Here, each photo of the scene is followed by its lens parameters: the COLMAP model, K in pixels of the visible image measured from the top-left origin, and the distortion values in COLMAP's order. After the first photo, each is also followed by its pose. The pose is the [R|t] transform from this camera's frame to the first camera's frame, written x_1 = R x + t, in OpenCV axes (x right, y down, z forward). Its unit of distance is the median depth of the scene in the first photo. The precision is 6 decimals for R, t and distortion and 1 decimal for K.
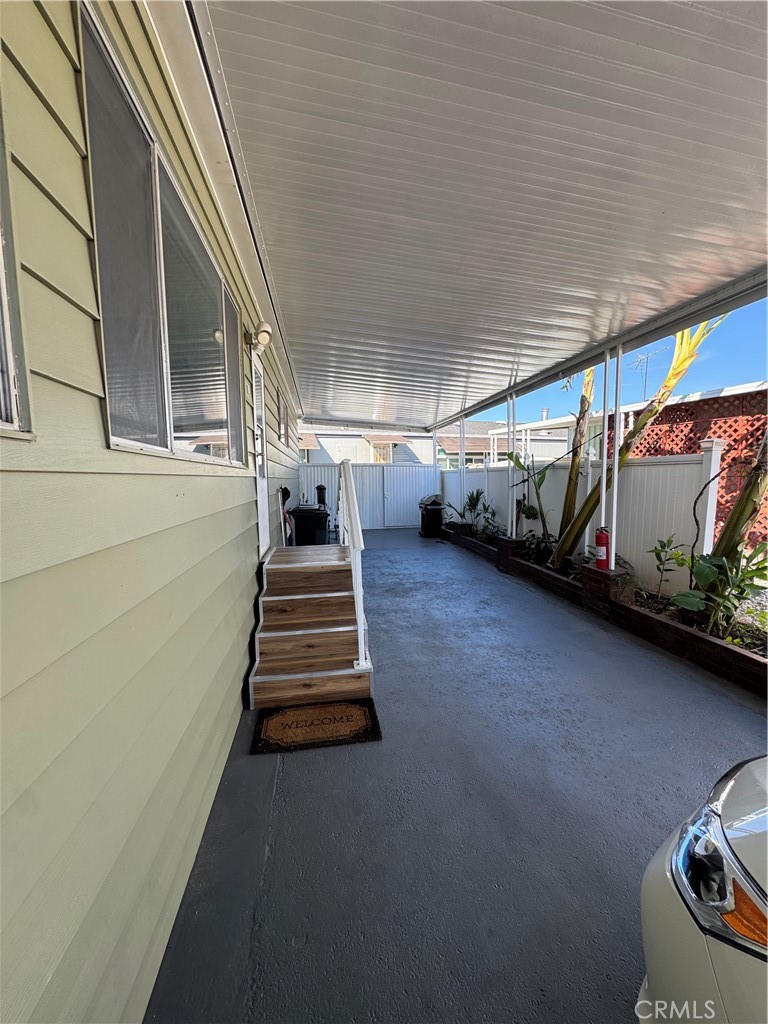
lens RADIAL K [[407.8, 0, 387.0], [0, 407.8, 514.8], [0, 0, 1]] dist [-0.007110, -0.000082]
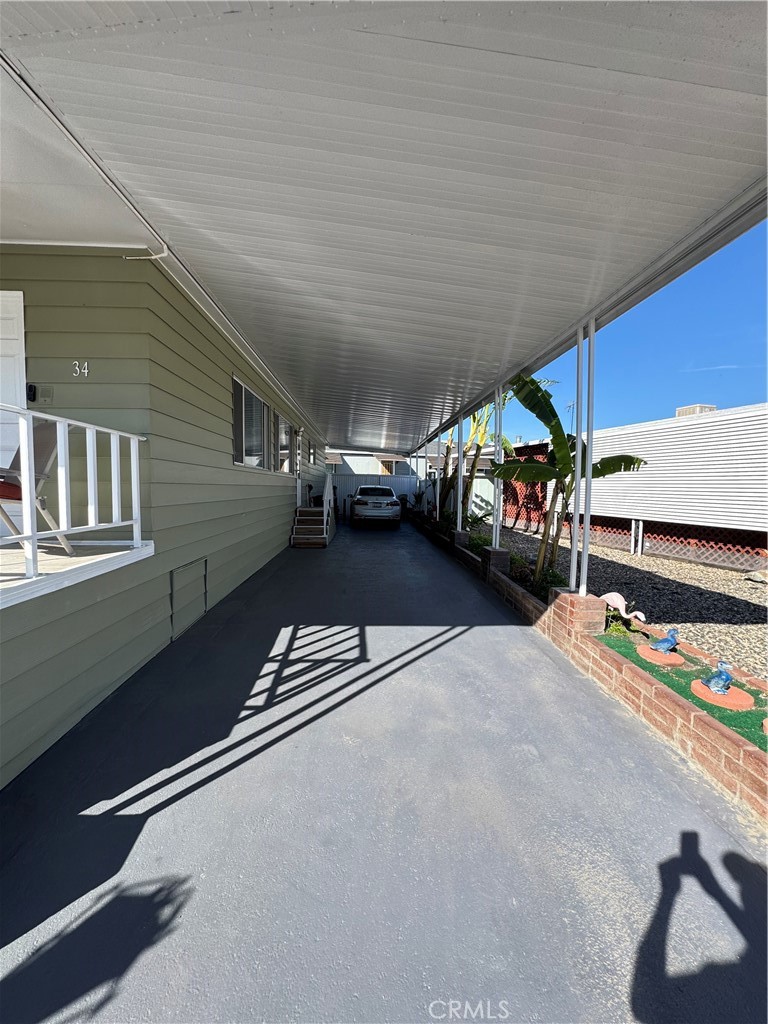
lens RADIAL K [[407.8, 0, 382.0], [0, 407.8, 509.3], [0, 0, 1]] dist [-0.007110, -0.000082]
pose [[0.993134, 0.033035, -0.112220, 0.155314], [-0.037366, 0.998627, -0.036715, 0.052528], [0.110853, 0.040657, 0.993005, -0.456440]]
